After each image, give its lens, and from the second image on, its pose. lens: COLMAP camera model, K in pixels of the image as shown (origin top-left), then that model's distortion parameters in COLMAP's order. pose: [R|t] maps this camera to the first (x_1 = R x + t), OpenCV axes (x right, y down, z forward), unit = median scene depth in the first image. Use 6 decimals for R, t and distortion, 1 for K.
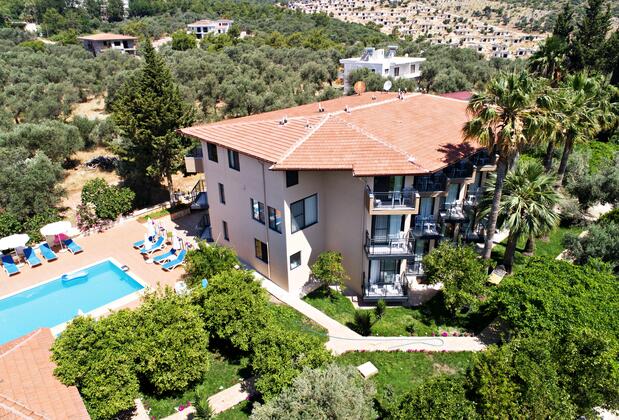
lens RADIAL K [[423.9, 0, 310.2], [0, 423.9, 208.0], [0, 0, 1]] dist [-0.007709, 0.002430]
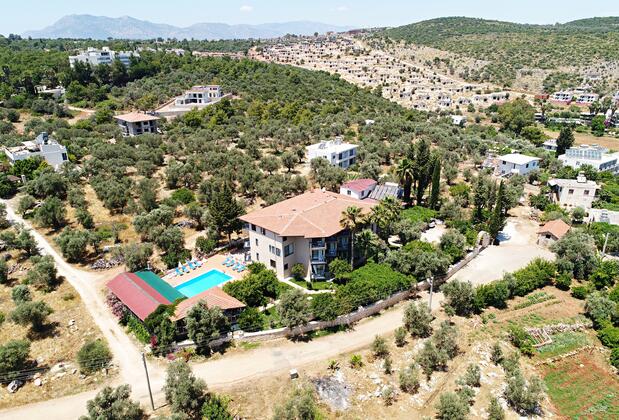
lens RADIAL K [[423.9, 0, 308.1], [0, 423.9, 212.5], [0, 0, 1]] dist [-0.007709, 0.002430]
pose [[0.998406, -0.019775, 0.052865, -0.026701], [0.022271, 0.998644, -0.047049, -0.089285], [-0.051863, 0.048151, 0.997493, -1.633542]]
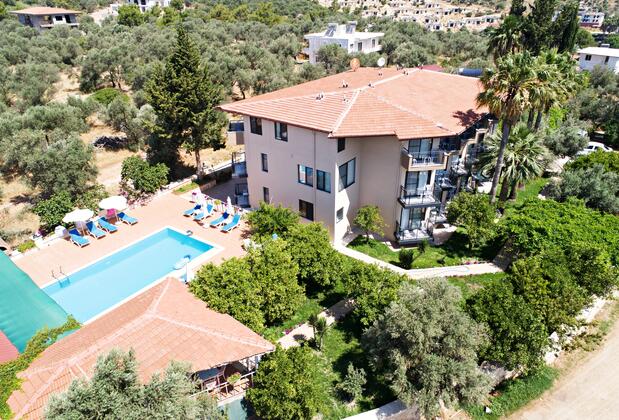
lens RADIAL K [[423.9, 0, 311.0], [0, 423.9, 209.1], [0, 0, 1]] dist [-0.007709, 0.002430]
pose [[0.988008, -0.064357, 0.140352, -0.249937], [0.055799, 0.996383, 0.064085, 0.023878], [-0.143968, -0.055485, 0.988026, -0.140361]]
